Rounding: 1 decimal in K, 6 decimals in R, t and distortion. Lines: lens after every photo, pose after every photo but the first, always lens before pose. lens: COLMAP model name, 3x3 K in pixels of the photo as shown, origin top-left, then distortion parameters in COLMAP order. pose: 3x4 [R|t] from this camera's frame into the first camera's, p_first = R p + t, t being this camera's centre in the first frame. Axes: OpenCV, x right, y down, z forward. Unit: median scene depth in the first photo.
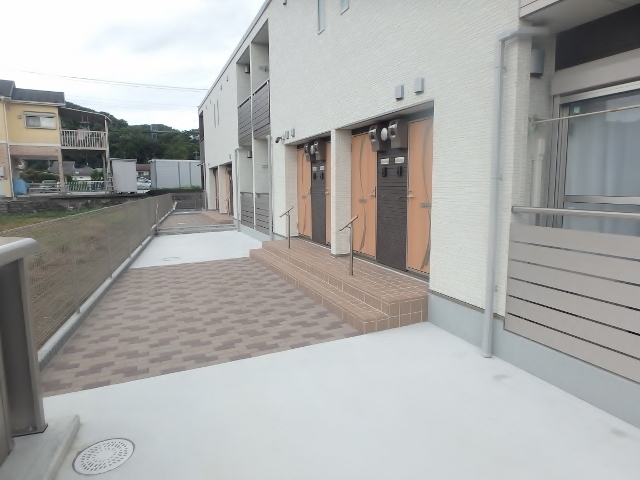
lens RADIAL K [[398.3, 0, 321.1], [0, 398.3, 225.8], [0, 0, 1]] dist [-0.000617, 0.000616]
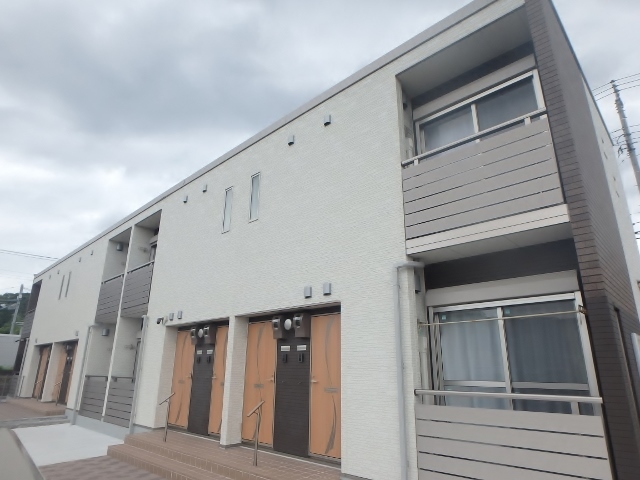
lens RADIAL K [[396.1, 0, 320.0], [0, 396.1, 240.0], [0, 0, 1]] dist [-0.043068, 0.024290]
pose [[0.919786, 0.126774, 0.371378, -0.208980], [0.033703, 0.917362, -0.396624, 0.000770], [-0.390970, 0.377326, 0.839504, -0.079019]]
